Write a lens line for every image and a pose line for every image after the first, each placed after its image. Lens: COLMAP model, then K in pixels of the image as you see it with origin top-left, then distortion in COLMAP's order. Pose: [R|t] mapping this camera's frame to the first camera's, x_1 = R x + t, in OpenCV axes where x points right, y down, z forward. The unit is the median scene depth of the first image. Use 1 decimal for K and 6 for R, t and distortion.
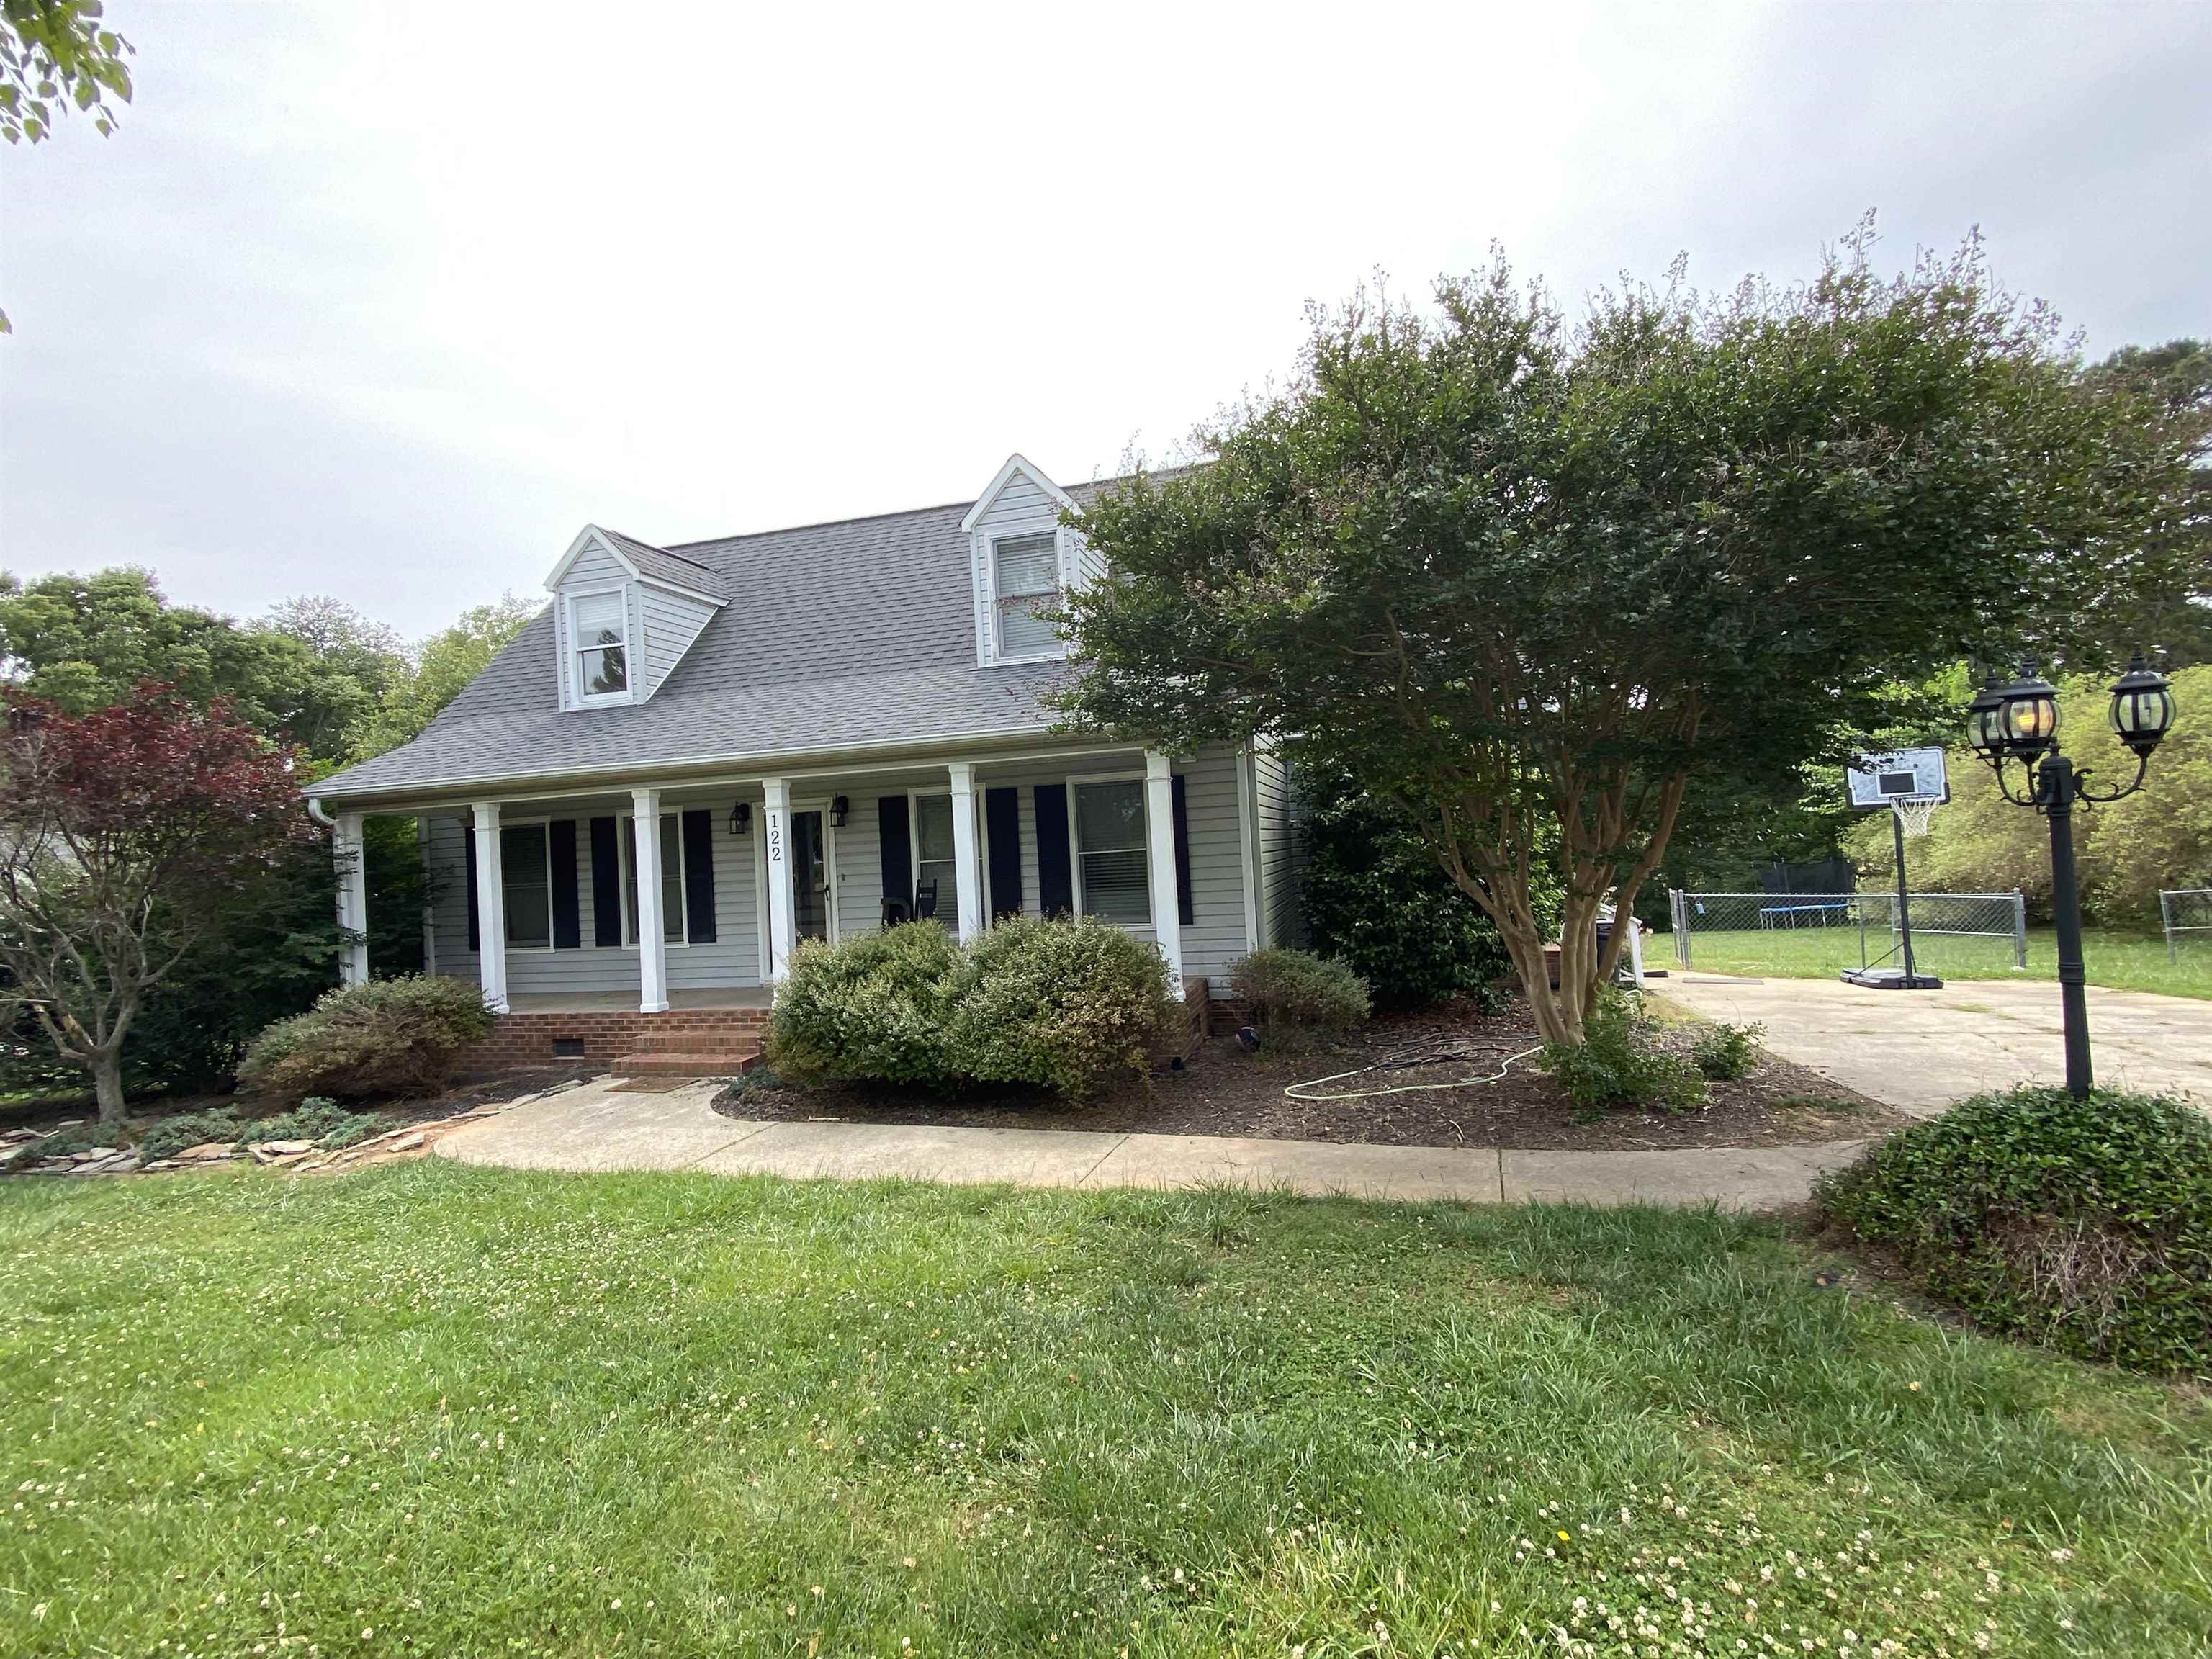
lens RADIAL K [[1049.8, 0, 1087.9], [0, 1049.8, 823.4], [0, 0, 1]] dist [0.084189, -0.071566]
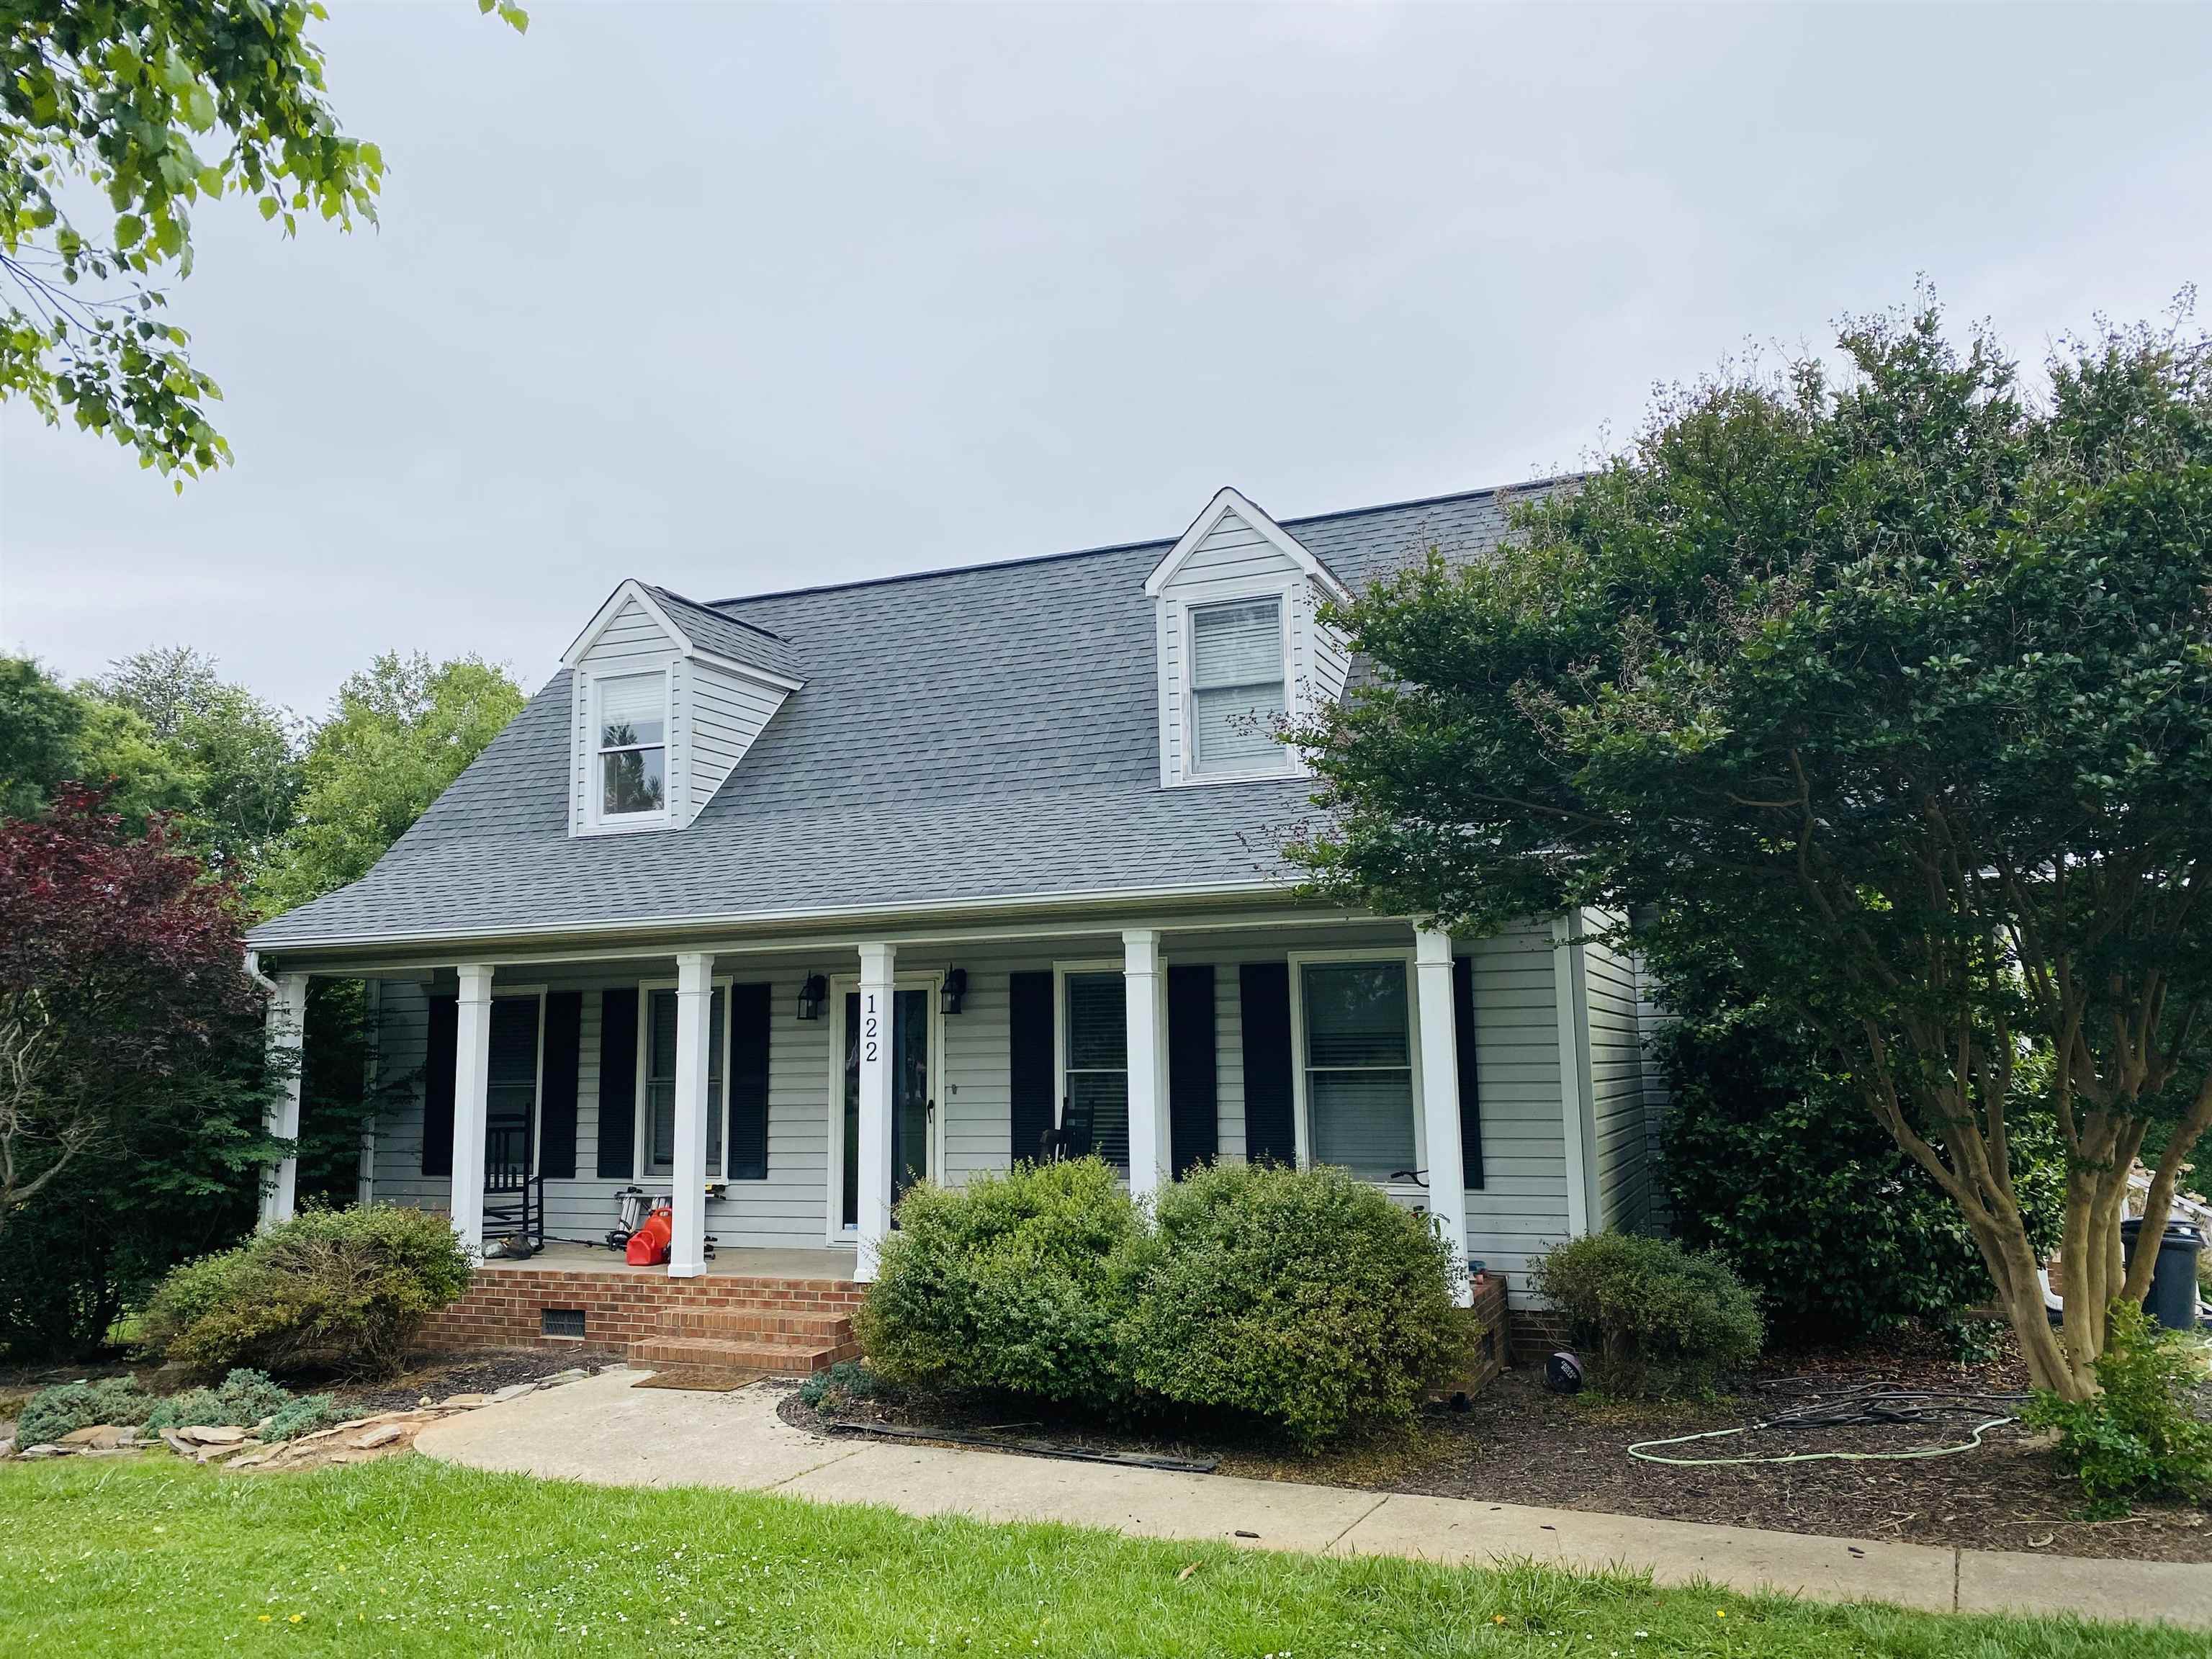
lens RADIAL K [[1706.1, 0, 1092.1], [0, 1706.1, 804.7], [0, 0, 1]] dist [0.065393, -0.090712]
pose [[0.993133, 0.023936, -0.114513, -0.025555], [-0.037619, 0.992197, -0.118865, -0.004016], [0.110775, 0.122357, 0.986285, -0.110776]]
